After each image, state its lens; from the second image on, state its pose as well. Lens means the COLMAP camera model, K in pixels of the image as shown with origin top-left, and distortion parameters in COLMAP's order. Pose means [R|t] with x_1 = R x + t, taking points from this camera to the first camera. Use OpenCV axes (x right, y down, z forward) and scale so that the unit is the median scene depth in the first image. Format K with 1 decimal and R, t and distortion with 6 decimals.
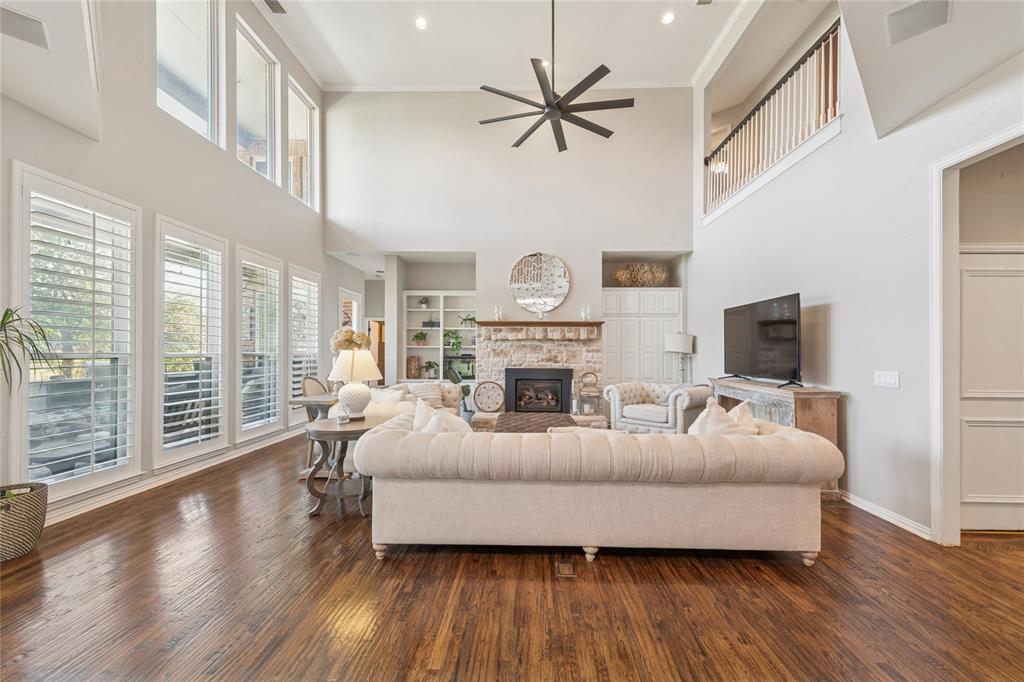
lens RADIAL K [[409.8, 0, 513.5], [0, 409.8, 350.0], [0, 0, 1]] dist [0.002292, 0.000071]
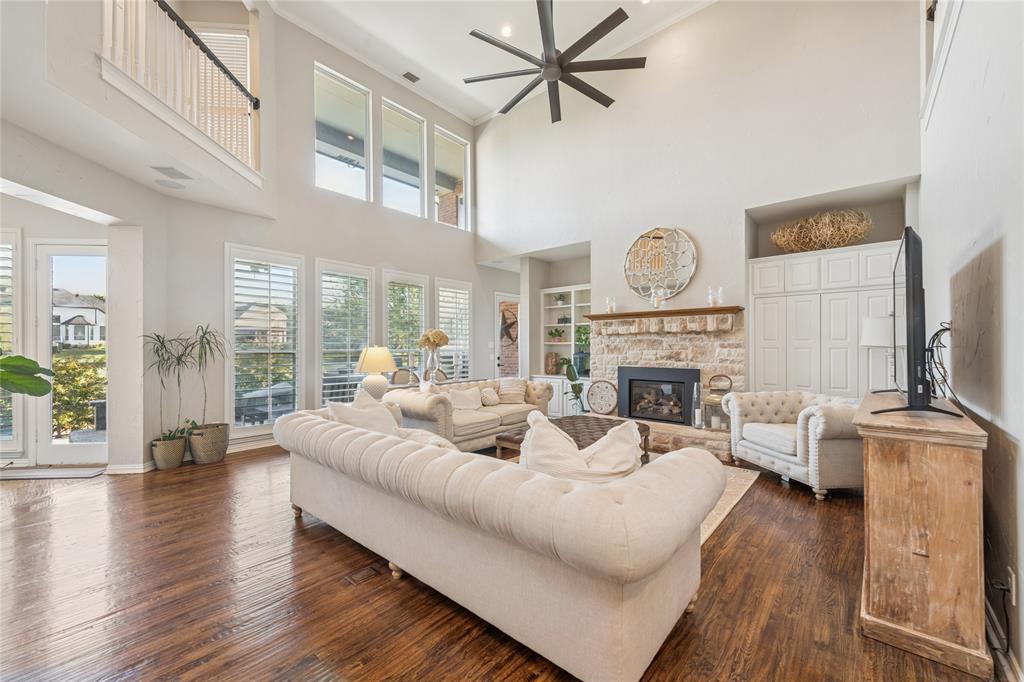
lens RADIAL K [[402.4, 0, 504.9], [0, 402.4, 348.1], [0, 0, 1]] dist [-0.000002, -0.000139]
pose [[0.766418, -0.004699, -0.642325, 0.350234], [0.005817, 0.999983, -0.000375, 0.003782], [0.642316, -0.003449, 0.766432, 0.176752]]
